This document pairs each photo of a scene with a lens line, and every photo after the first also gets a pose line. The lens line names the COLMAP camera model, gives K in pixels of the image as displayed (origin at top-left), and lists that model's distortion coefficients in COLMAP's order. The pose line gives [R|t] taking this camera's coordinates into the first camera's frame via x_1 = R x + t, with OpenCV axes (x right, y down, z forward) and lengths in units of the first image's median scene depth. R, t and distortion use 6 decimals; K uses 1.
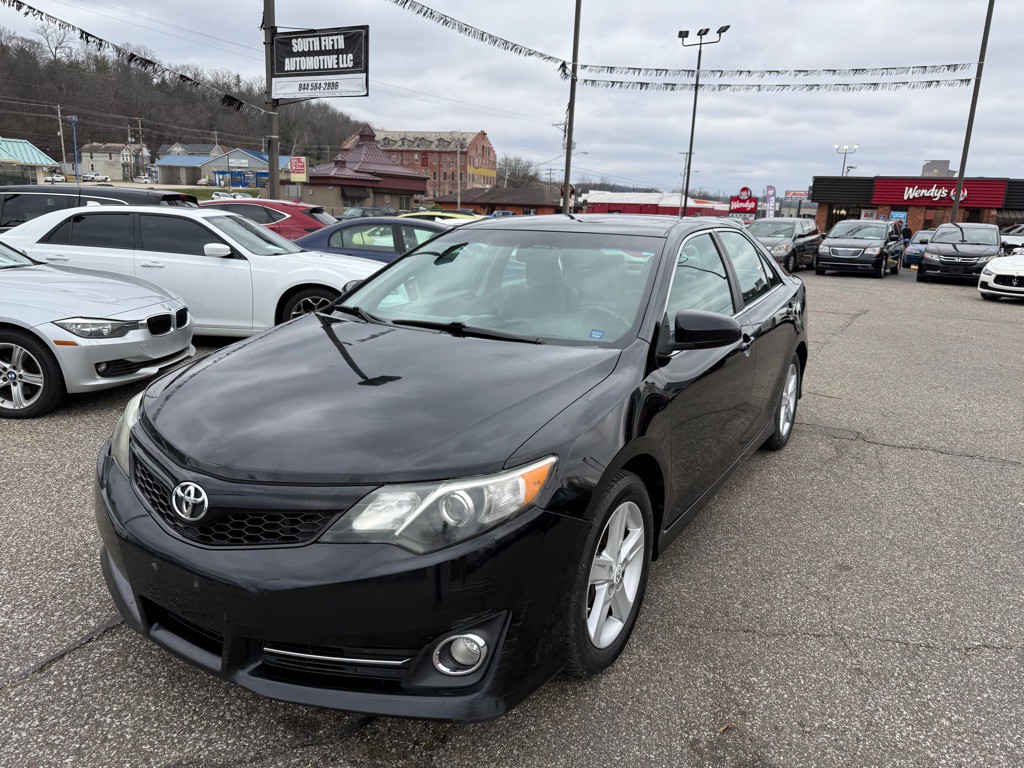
lens RADIAL K [[720.5, 0, 518.1], [0, 720.5, 395.8], [0, 0, 1]] dist [0.022430, -0.031291]
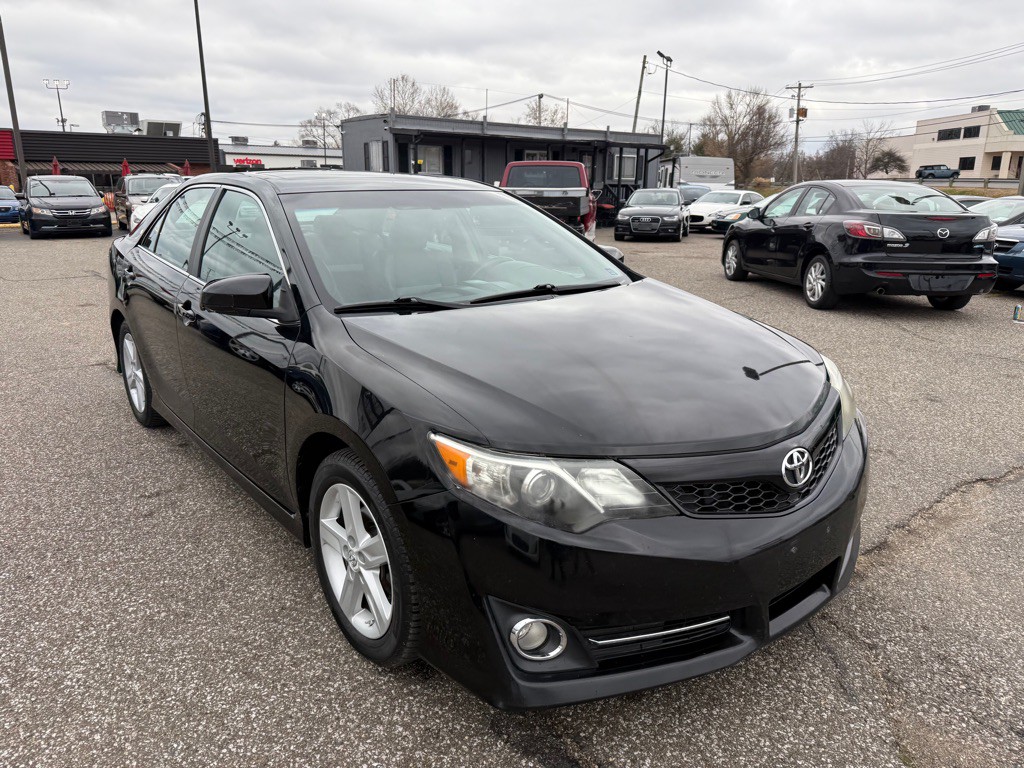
lens RADIAL K [[720.5, 0, 514.3], [0, 720.5, 379.1], [0, 0, 1]] dist [0.022430, -0.031291]
pose [[0.335684, -0.281199, 0.899024, -0.212694], [0.243526, 0.947864, 0.205545, -0.039852], [-0.909951, 0.149937, 0.386662, 0.138903]]
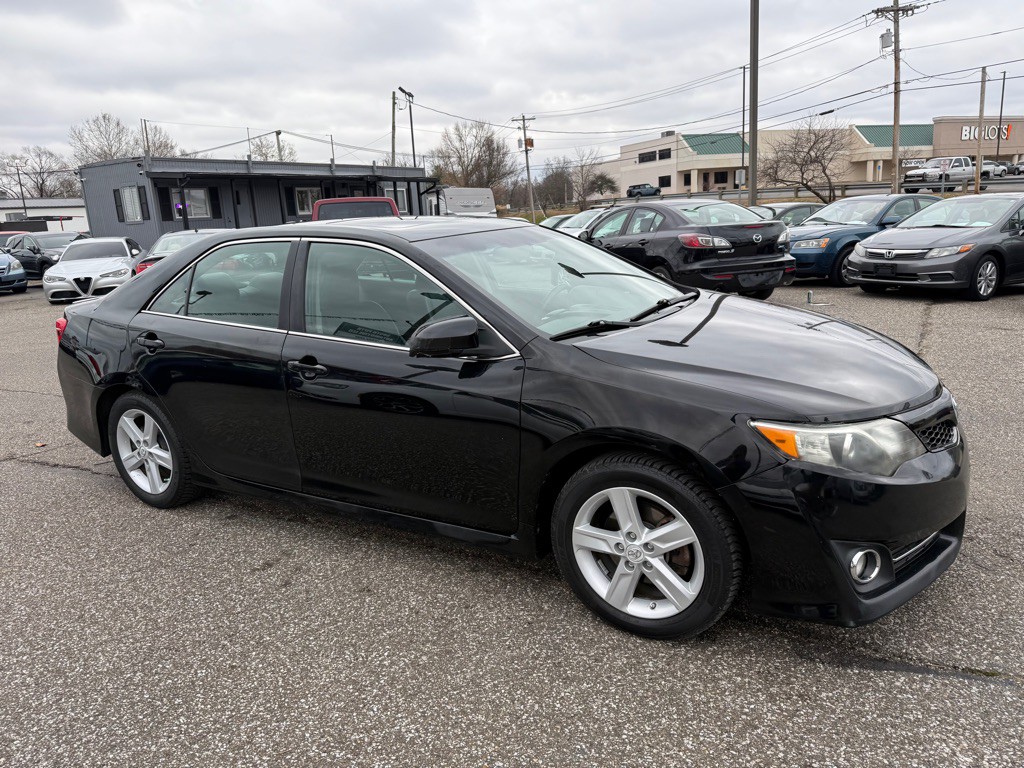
lens RADIAL K [[720.5, 0, 514.0], [0, 720.5, 390.9], [0, 0, 1]] dist [0.022430, -0.031291]
pose [[-0.013888, -0.280134, 0.959860, -0.253391], [0.303494, 0.913485, 0.270991, -0.073139], [-0.952732, 0.295076, 0.072333, 0.245424]]
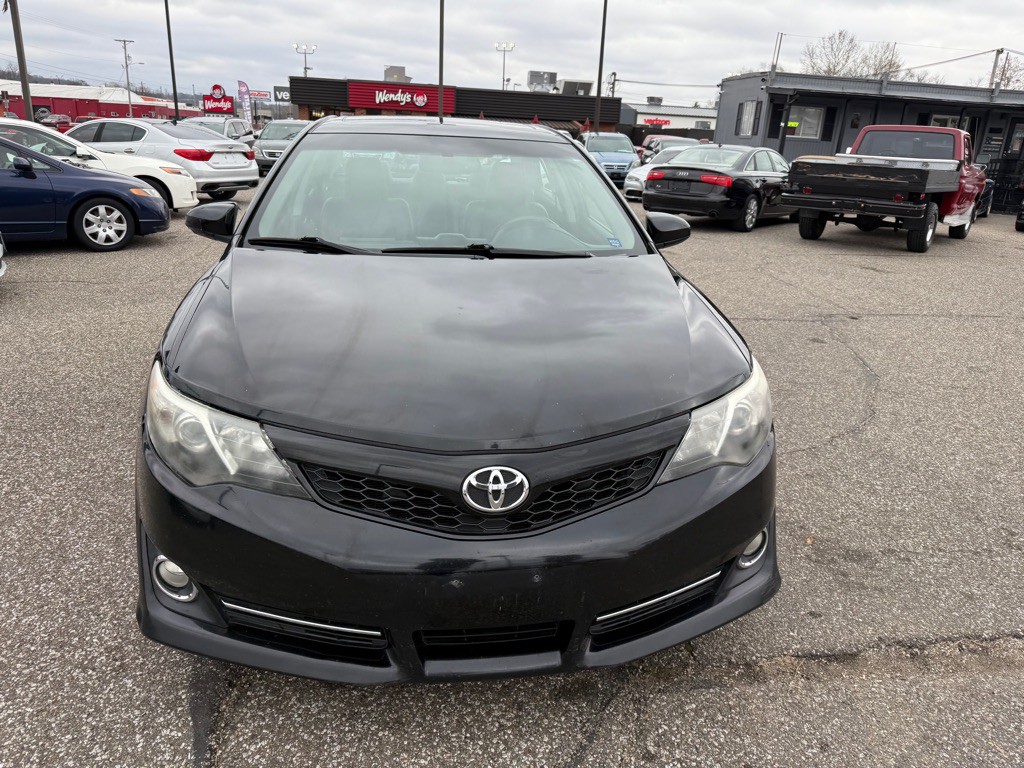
lens RADIAL K [[720.5, 0, 517.3], [0, 720.5, 388.6], [0, 0, 1]] dist [0.022430, -0.031291]
pose [[0.768911, -0.211978, 0.603193, -0.130940], [0.141041, 0.976434, 0.163355, -0.013501], [-0.623606, -0.040531, 0.780688, 0.052930]]
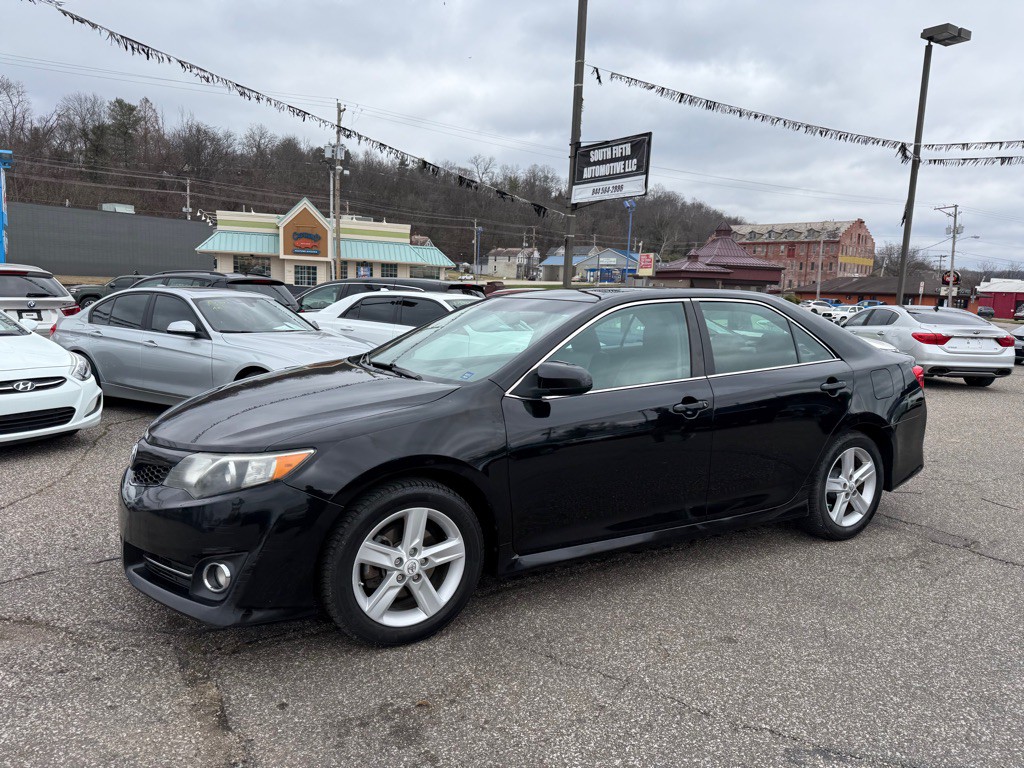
lens RADIAL K [[720.5, 0, 515.1], [0, 720.5, 393.4], [0, 0, 1]] dist [0.022430, -0.031291]
pose [[0.880578, 0.061193, -0.469934, 0.147654], [-0.119648, 0.988211, -0.095519, 0.009439], [0.458549, 0.140338, 0.877518, -0.003259]]
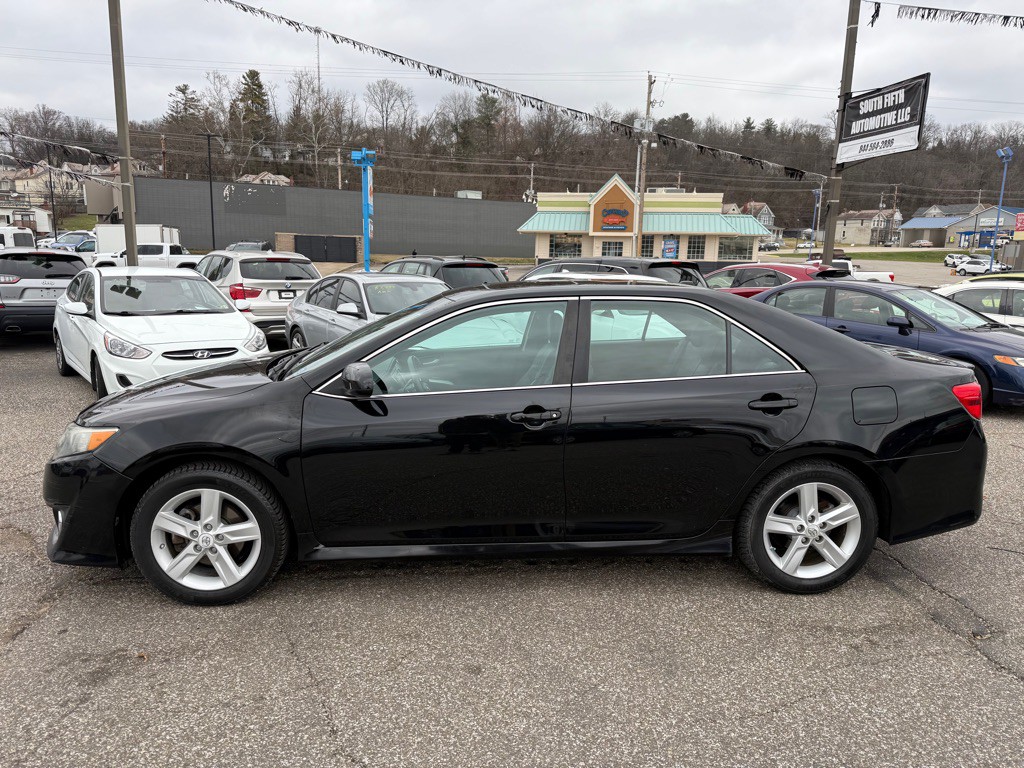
lens RADIAL K [[720.5, 0, 508.2], [0, 720.5, 395.2], [0, 0, 1]] dist [0.022430, -0.031291]
pose [[0.573256, 0.132764, -0.808549, 0.269041], [-0.199855, 0.979638, 0.019161, -0.028213], [0.794629, 0.150608, 0.588117, 0.107147]]
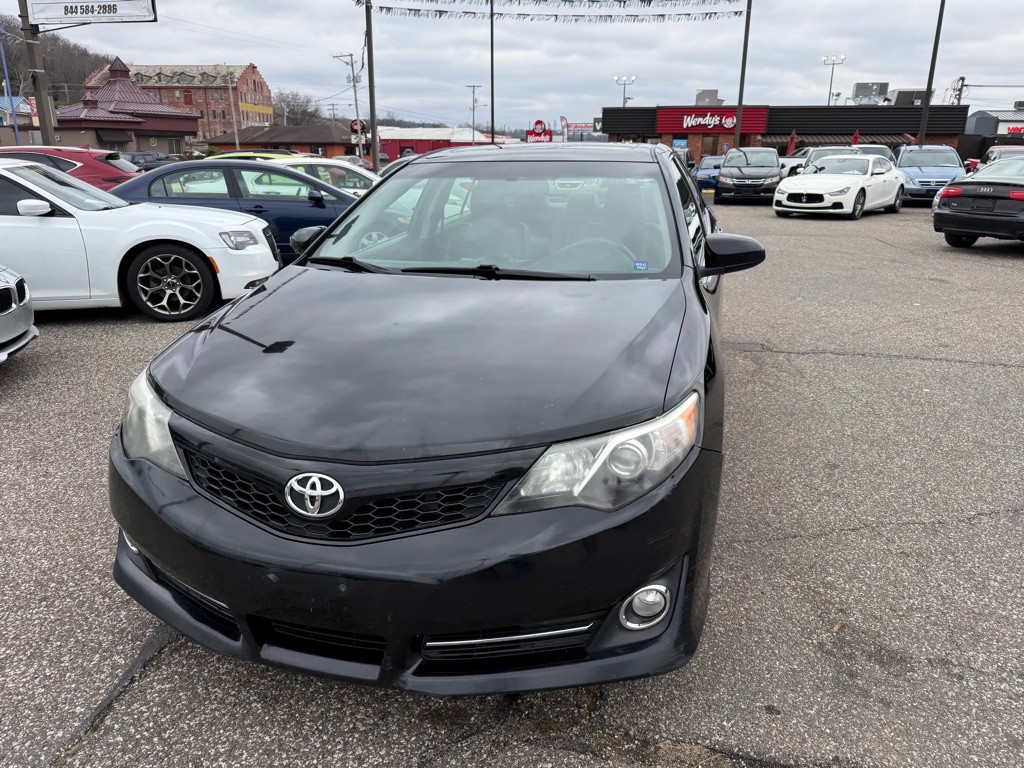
lens RADIAL K [[720.5, 0, 517.8], [0, 720.5, 393.0], [0, 0, 1]] dist [0.022430, -0.031291]
pose [[0.960513, -0.119113, 0.251451, -0.061832], [0.099701, 0.991063, 0.088625, -0.003519], [-0.259760, -0.060056, 0.963804, 0.018896]]
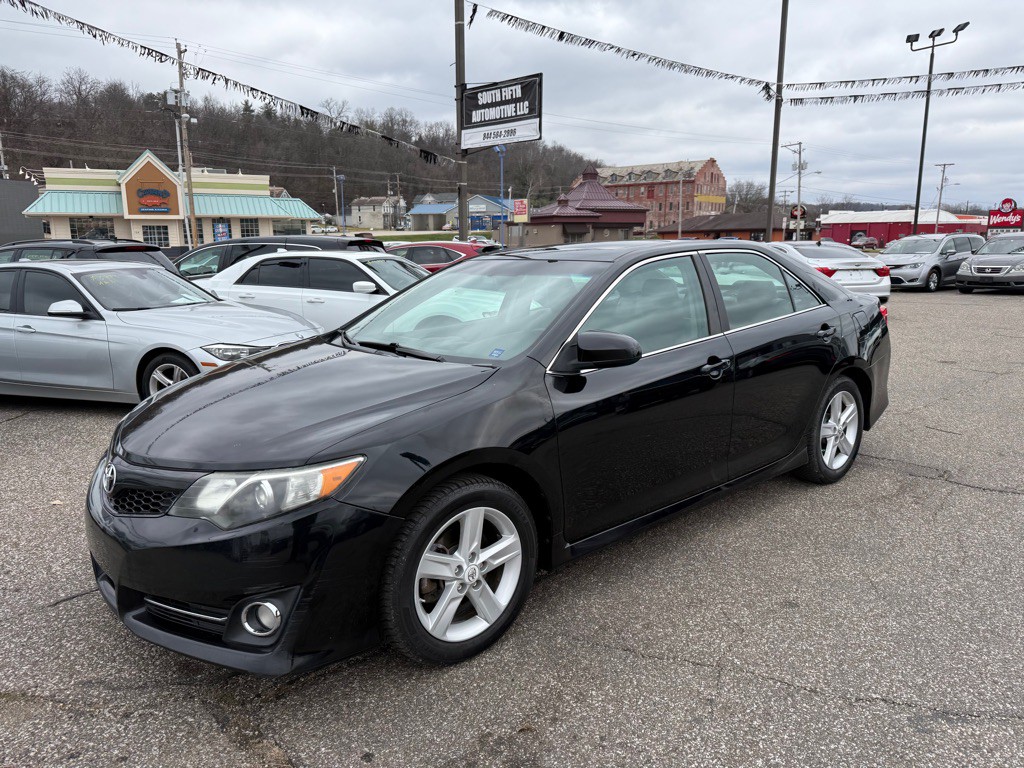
lens RADIAL K [[720.5, 0, 516.9], [0, 720.5, 394.4], [0, 0, 1]] dist [0.022430, -0.031291]
pose [[0.951140, 0.018769, -0.308190, 0.093049], [-0.032337, 0.998717, -0.038975, 0.003256], [0.307063, 0.047037, 0.950526, -0.002240]]
